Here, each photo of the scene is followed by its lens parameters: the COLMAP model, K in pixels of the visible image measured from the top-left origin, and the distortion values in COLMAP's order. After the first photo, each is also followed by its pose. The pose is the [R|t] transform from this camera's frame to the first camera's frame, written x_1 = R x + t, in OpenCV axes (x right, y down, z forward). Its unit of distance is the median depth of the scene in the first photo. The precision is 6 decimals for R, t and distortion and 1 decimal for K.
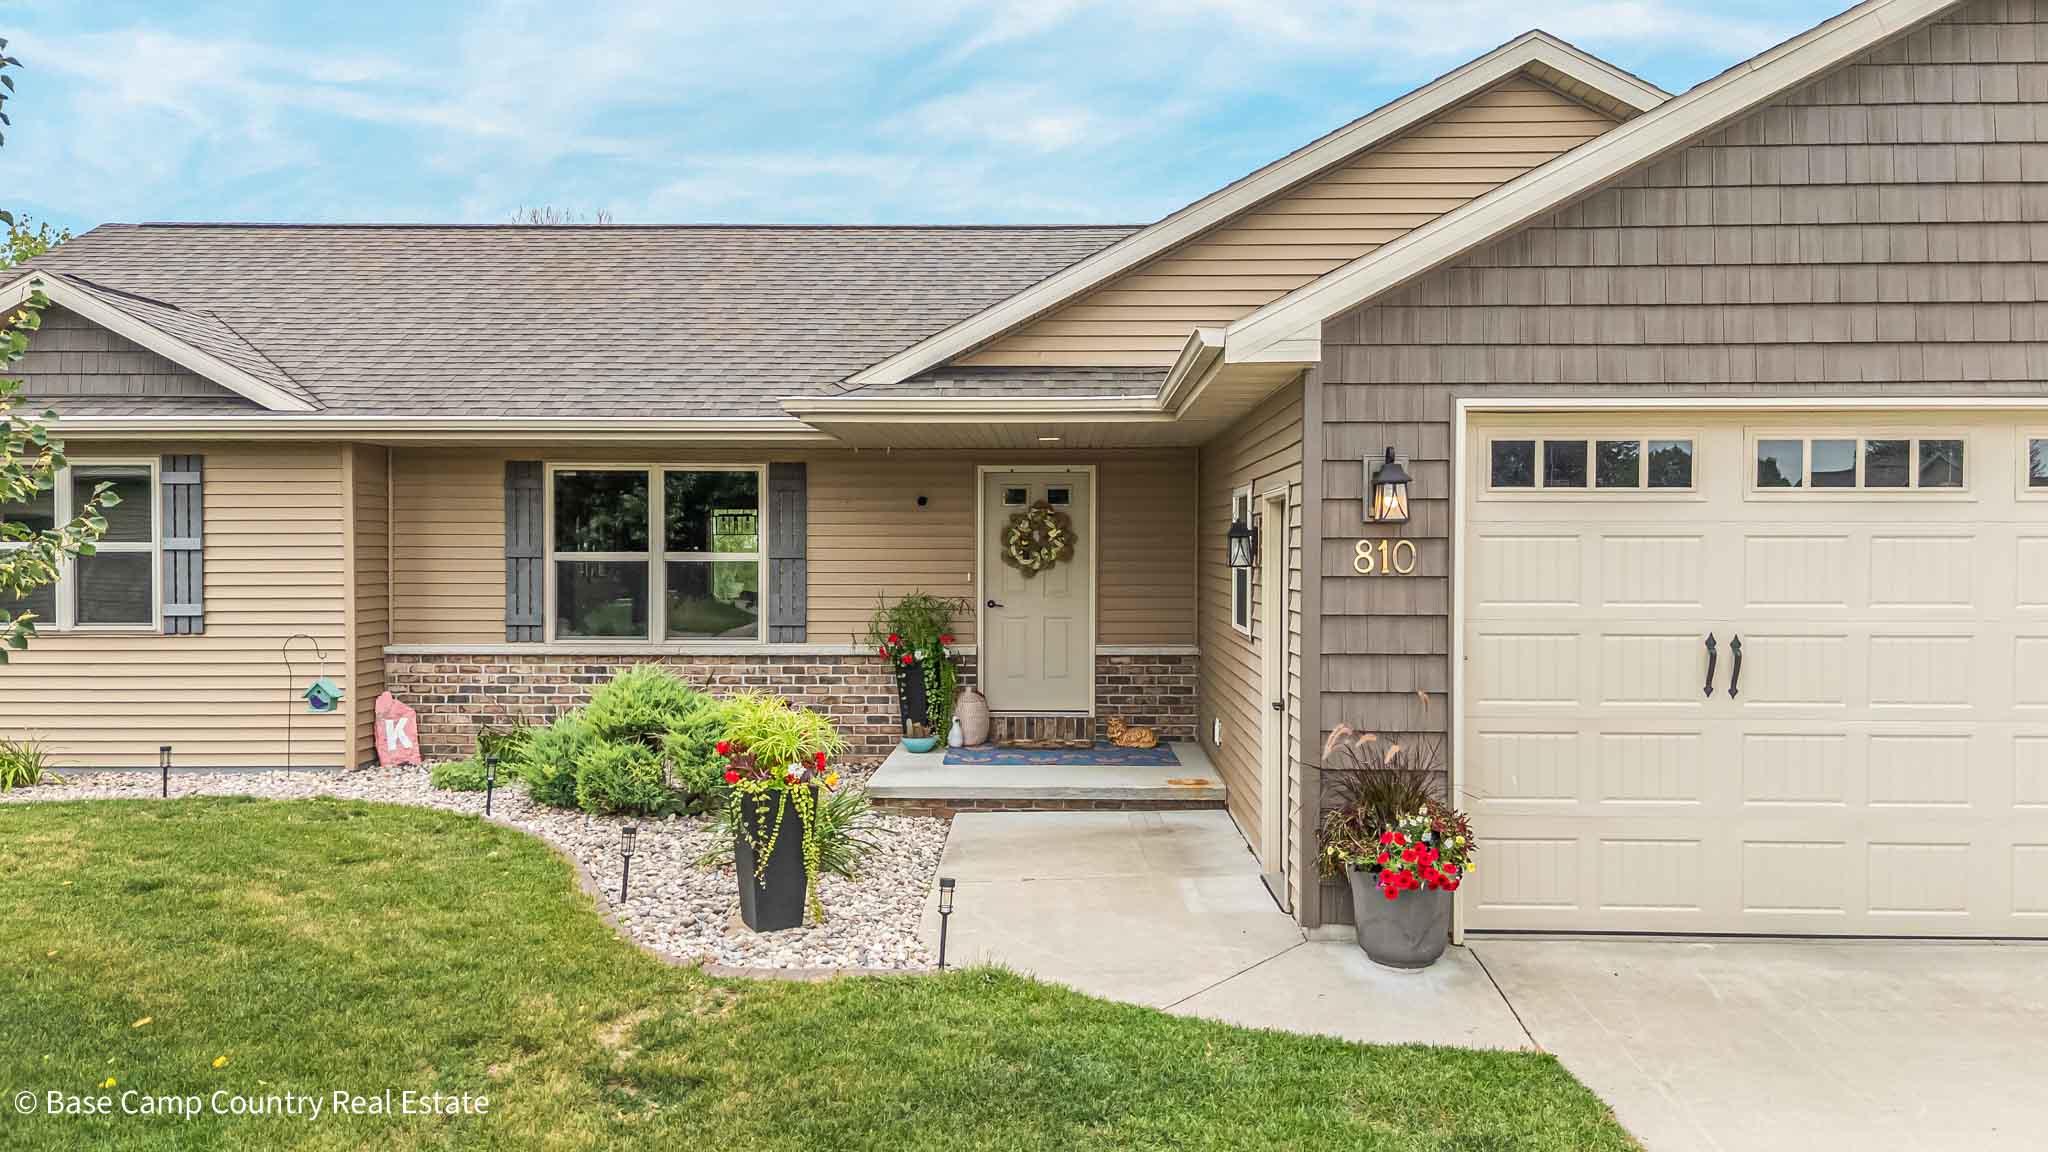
lens RADIAL K [[1606.9, 0, 1024.0], [0, 1606.9, 576.0], [0, 0, 1]] dist [0.103454, -0.134038]
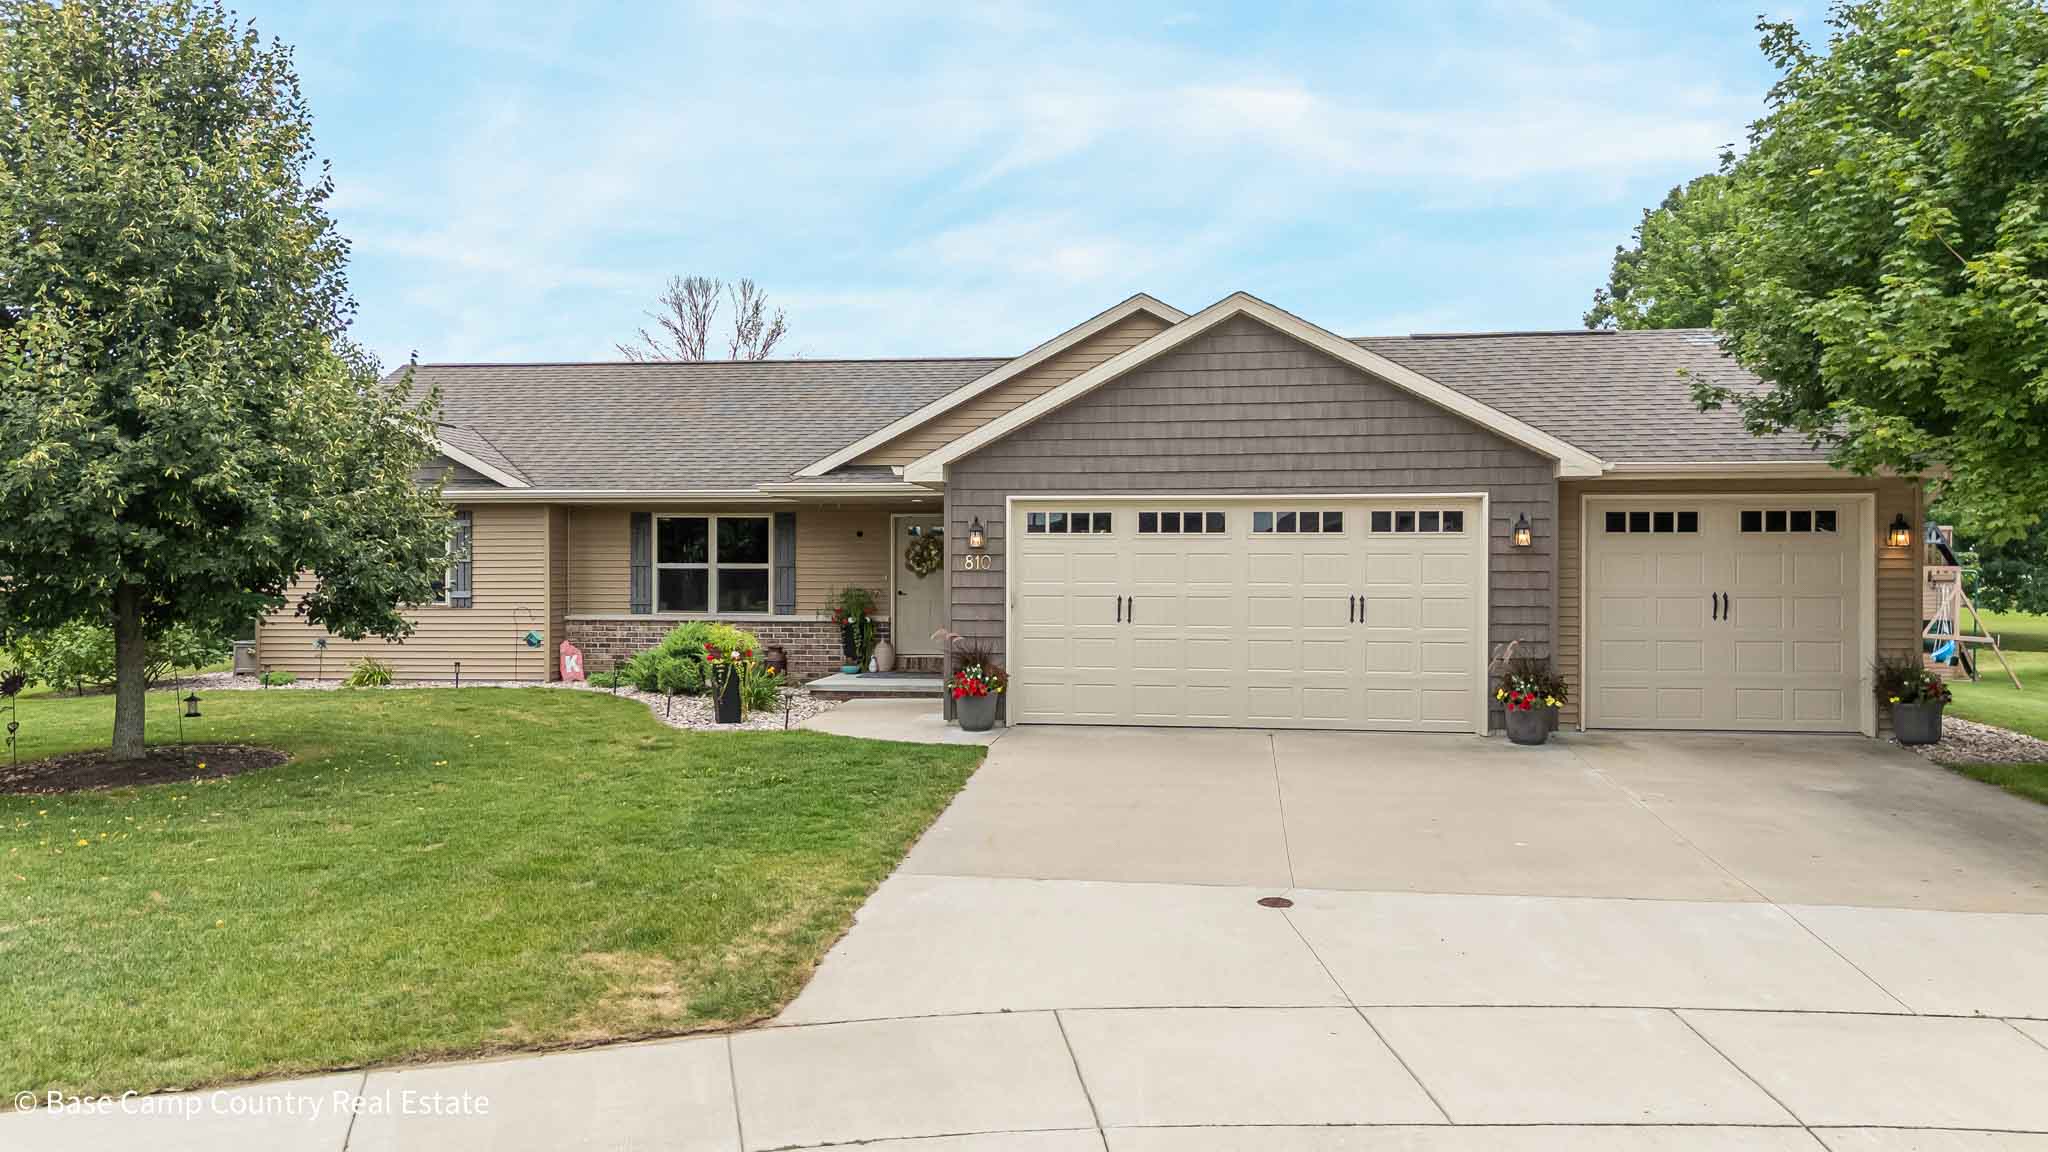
lens RADIAL K [[1606.9, 0, 1024.0], [0, 1606.9, 576.0], [0, 0, 1]] dist [0.103454, -0.134038]
pose [[0.995122, 0.000236, -0.098654, 0.303318], [-0.001423, 0.999927, -0.011960, 0.020793], [0.098644, 0.012042, 0.995050, -0.769489]]
